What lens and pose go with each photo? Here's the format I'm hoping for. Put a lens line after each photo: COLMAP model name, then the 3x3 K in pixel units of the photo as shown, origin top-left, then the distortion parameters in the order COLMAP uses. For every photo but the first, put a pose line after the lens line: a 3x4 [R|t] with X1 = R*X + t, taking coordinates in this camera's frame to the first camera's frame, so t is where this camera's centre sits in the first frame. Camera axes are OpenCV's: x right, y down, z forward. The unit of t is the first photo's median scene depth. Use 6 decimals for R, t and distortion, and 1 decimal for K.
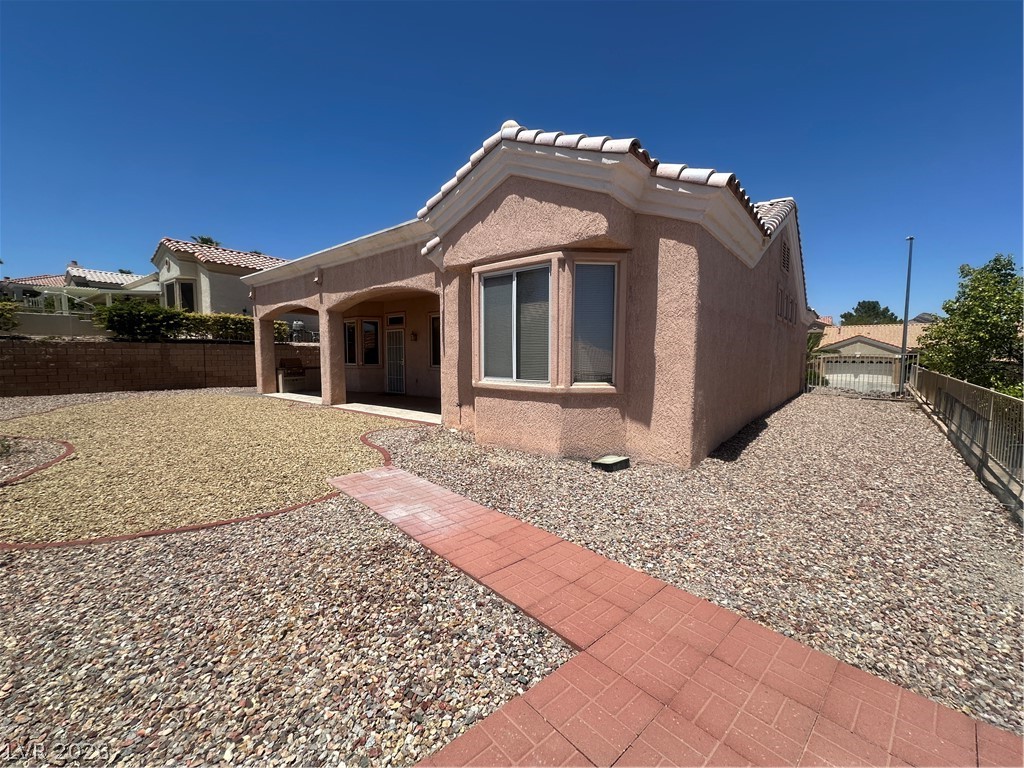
lens RADIAL K [[409.1, 0, 509.5], [0, 409.1, 384.6], [0, 0, 1]] dist [-0.005739, 0.002010]
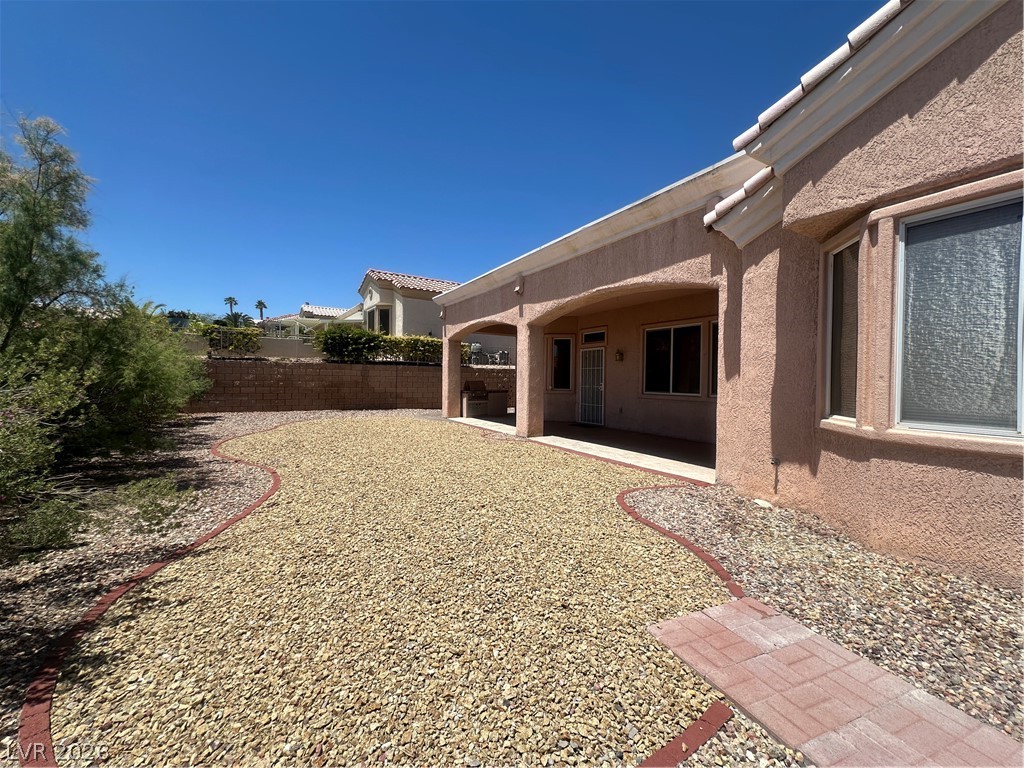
lens RADIAL K [[409.1, 0, 508.6], [0, 409.1, 383.4], [0, 0, 1]] dist [-0.005739, 0.002010]
pose [[0.938530, 0.014886, -0.344875, -0.169565], [-0.036885, 0.997675, -0.057315, -0.009053], [0.343220, 0.066513, 0.936897, 0.180172]]
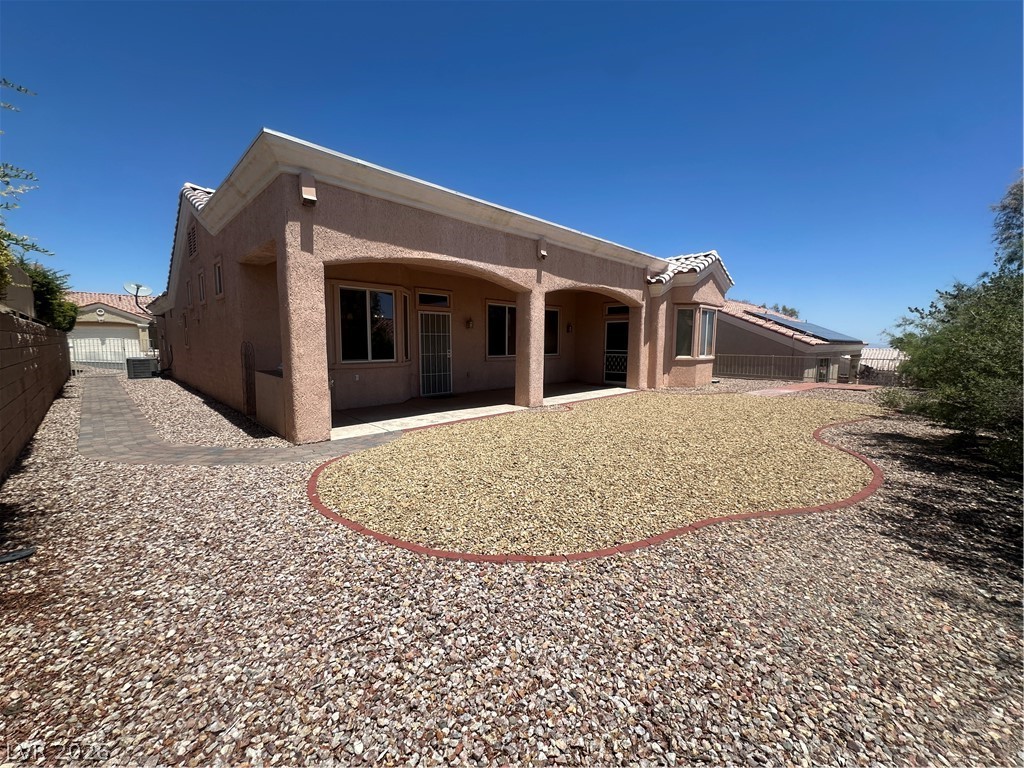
lens RADIAL K [[409.1, 0, 513.4], [0, 409.1, 381.4], [0, 0, 1]] dist [-0.005739, 0.002010]
pose [[0.089494, -0.096425, 0.991309, -1.155766], [0.070659, 0.993409, 0.090250, -0.072184], [-0.993478, 0.061968, 0.095718, 0.882624]]
